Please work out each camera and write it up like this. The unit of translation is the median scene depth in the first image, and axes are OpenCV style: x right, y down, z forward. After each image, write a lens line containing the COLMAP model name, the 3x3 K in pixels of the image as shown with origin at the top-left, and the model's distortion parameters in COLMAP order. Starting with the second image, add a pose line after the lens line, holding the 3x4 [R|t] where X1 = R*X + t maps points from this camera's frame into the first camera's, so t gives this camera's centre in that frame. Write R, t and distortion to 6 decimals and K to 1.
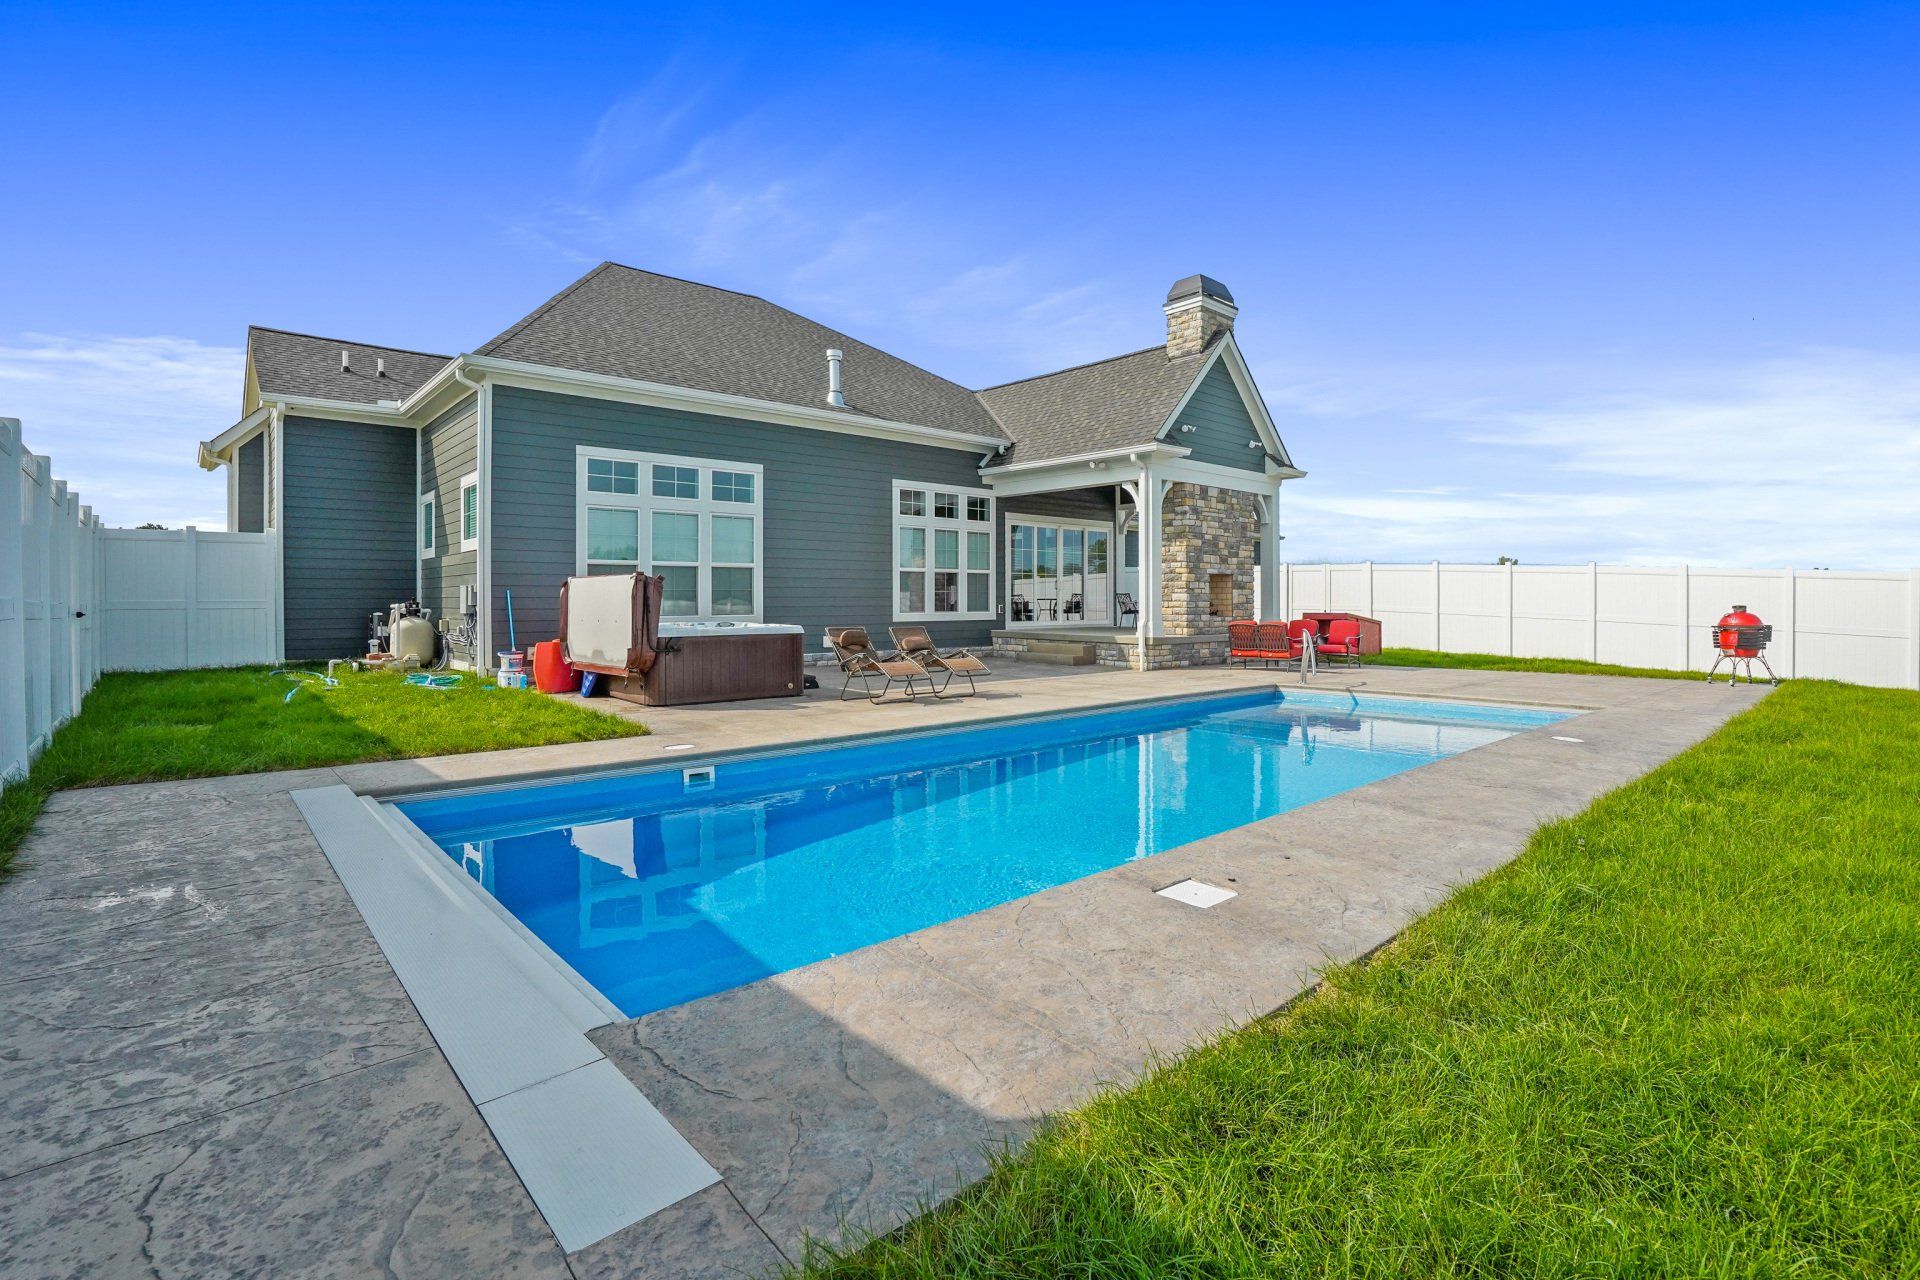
lens RADIAL K [[896.3, 0, 952.1], [0, 896.3, 614.7], [0, 0, 1]] dist [-0.030668, 0.002418]
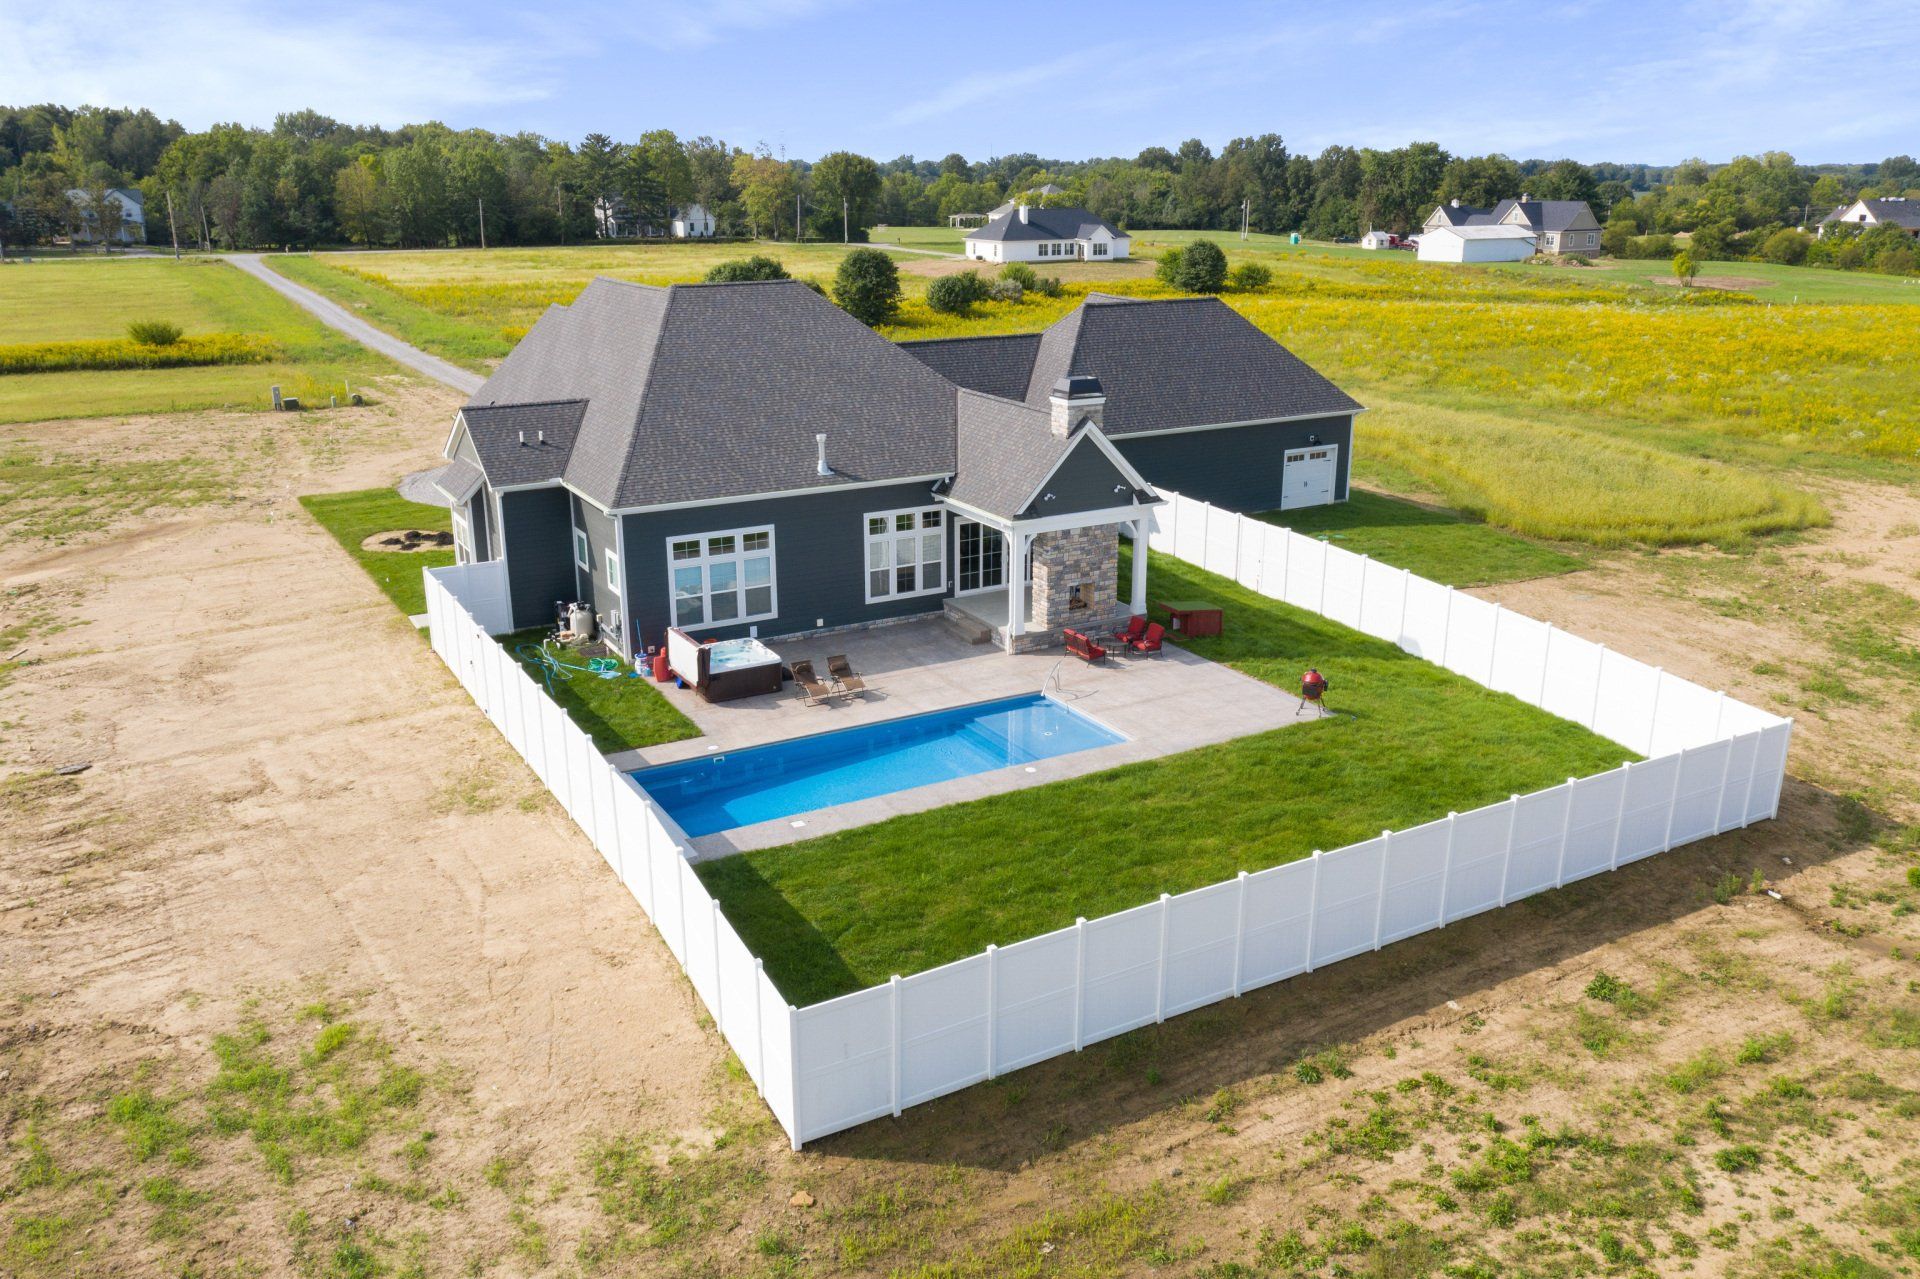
lens RADIAL K [[1513.0, 0, 966.3], [0, 1513.0, 639.5], [0, 0, 1]] dist [0.015460, 0.003867]
pose [[0.980369, 0.060640, -0.187617, 0.600083], [-0.003995, 0.957447, 0.288582, -0.691395], [0.197133, -0.282168, 0.938893, -1.432018]]
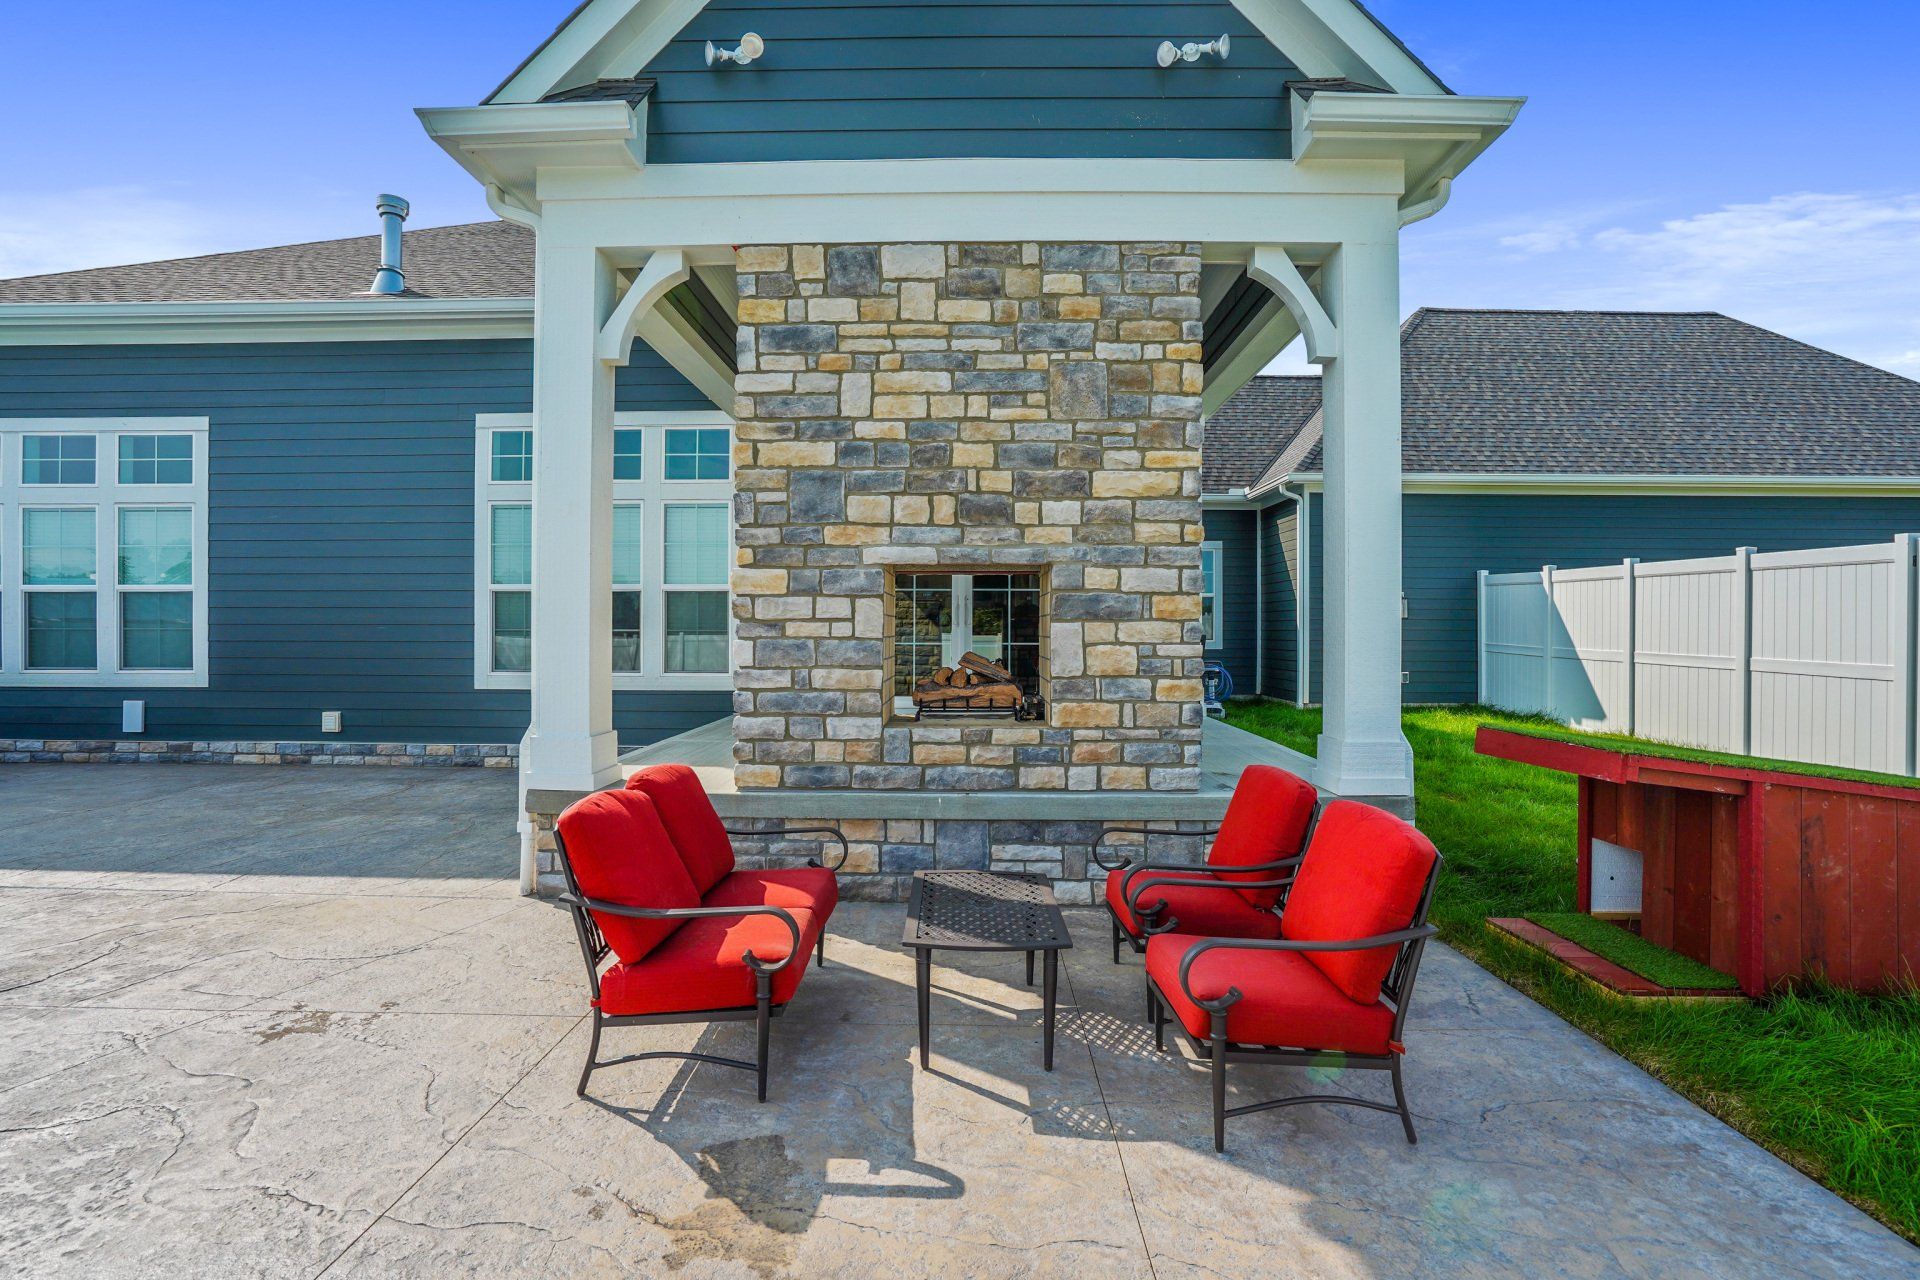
lens RADIAL K [[896.3, 0, 951.3], [0, 896.3, 632.9], [0, 0, 1]] dist [-0.030668, 0.002418]
pose [[0.737007, 0.002486, -0.675880, 0.488005], [-0.013408, 0.999850, -0.010942, -0.022888], [0.675752, 0.017126, 0.736930, 0.820815]]
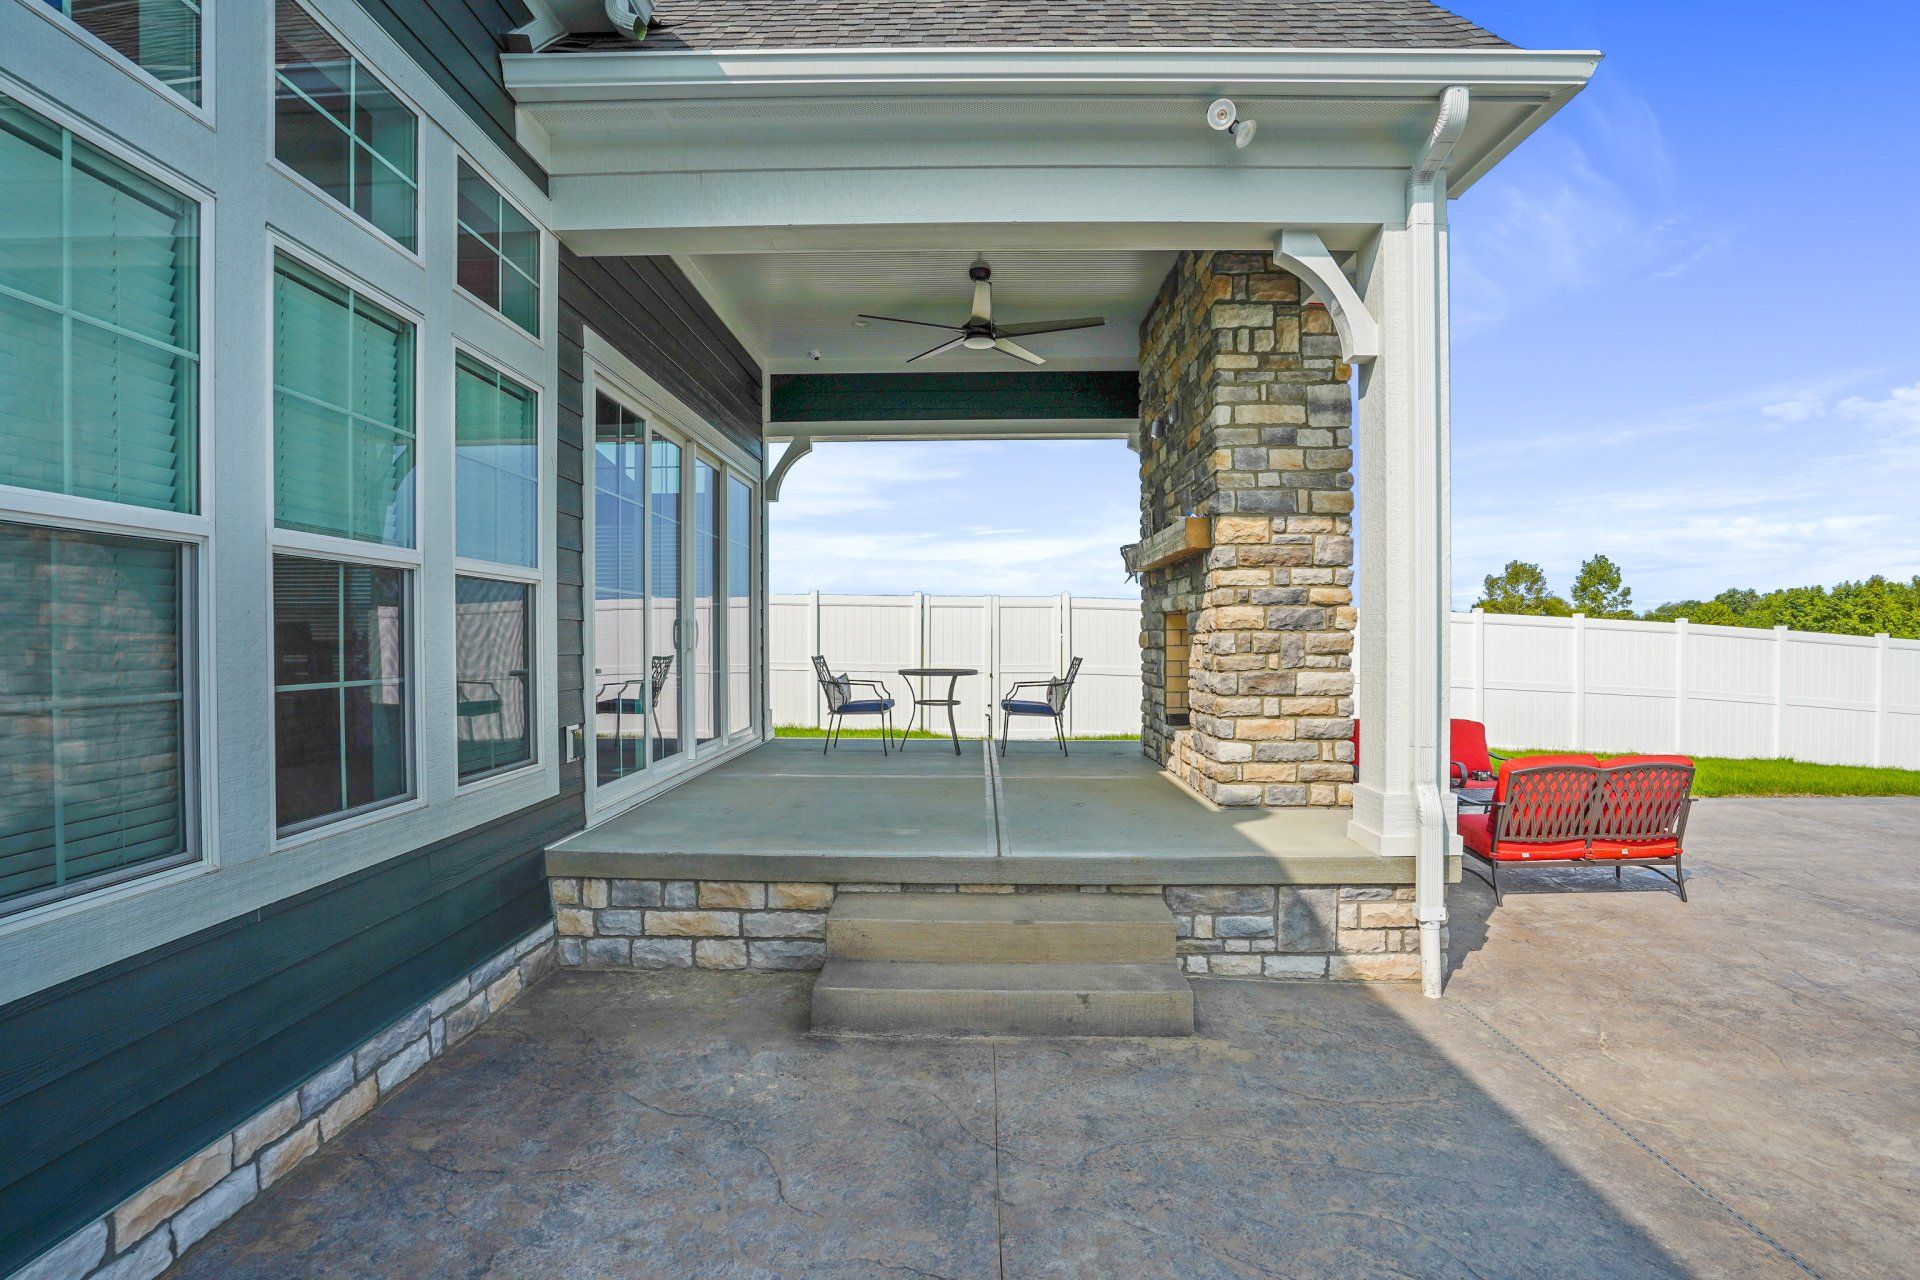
lens RADIAL K [[896.3, 0, 956.7], [0, 896.3, 645.3], [0, 0, 1]] dist [-0.030668, 0.002418]
pose [[0.682342, -0.005655, 0.731011, -0.049150], [0.012615, 0.999912, -0.004040, -0.032690], [-0.730924, 0.011978, 0.682354, 0.872148]]
